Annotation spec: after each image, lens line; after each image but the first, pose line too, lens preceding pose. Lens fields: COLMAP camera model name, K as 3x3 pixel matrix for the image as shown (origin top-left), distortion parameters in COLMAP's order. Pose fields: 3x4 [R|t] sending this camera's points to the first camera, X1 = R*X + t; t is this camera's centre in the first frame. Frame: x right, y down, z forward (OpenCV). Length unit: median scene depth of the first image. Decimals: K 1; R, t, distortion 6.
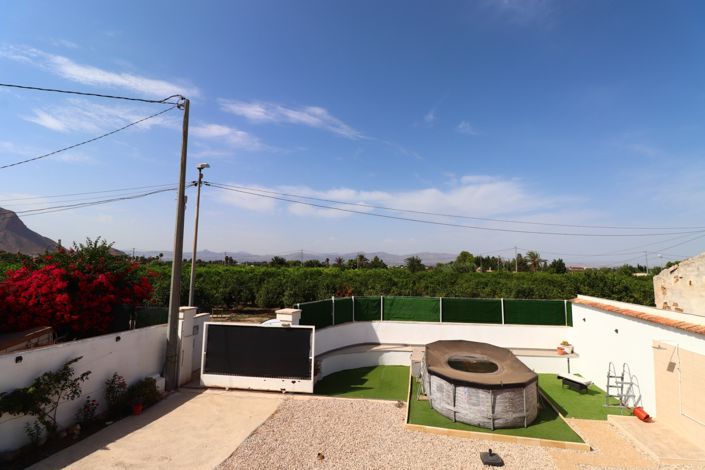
lens RADIAL K [[327.8, 0, 354.9], [0, 327.8, 229.0], [0, 0, 1]] dist [-0.003183, -0.009862]
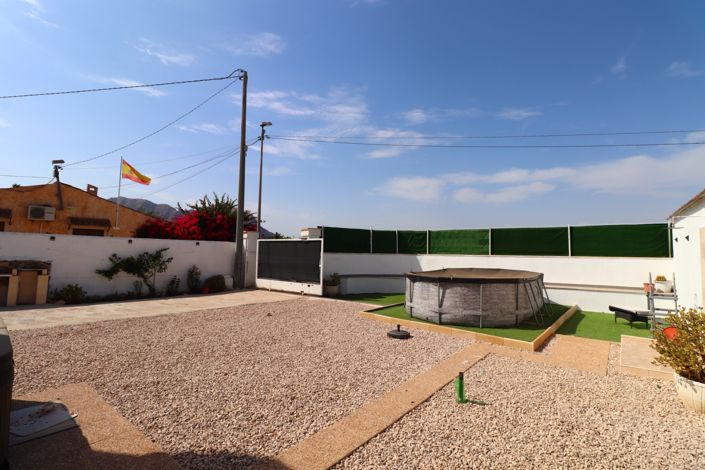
lens RADIAL K [[327.8, 0, 369.9], [0, 327.8, 241.9], [0, 0, 1]] dist [-0.003183, -0.009862]
pose [[0.874490, -0.024212, -0.484438, 0.489764], [0.047872, 0.998185, 0.036529, 0.235275], [0.482675, -0.055135, 0.874063, 0.074372]]
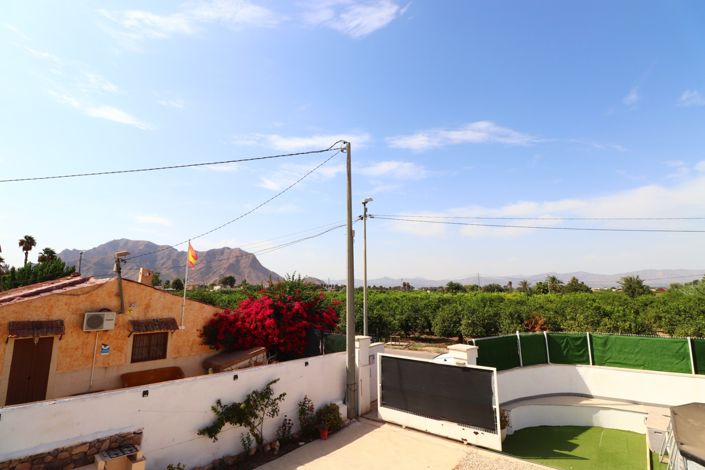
lens RADIAL K [[327.8, 0, 355.8], [0, 327.8, 232.1], [0, 0, 1]] dist [-0.003183, -0.009862]
pose [[0.867205, -0.101552, -0.487485, 0.008714], [0.070151, 0.994135, -0.082303, -0.006082], [0.492985, 0.037176, 0.869243, 0.070352]]
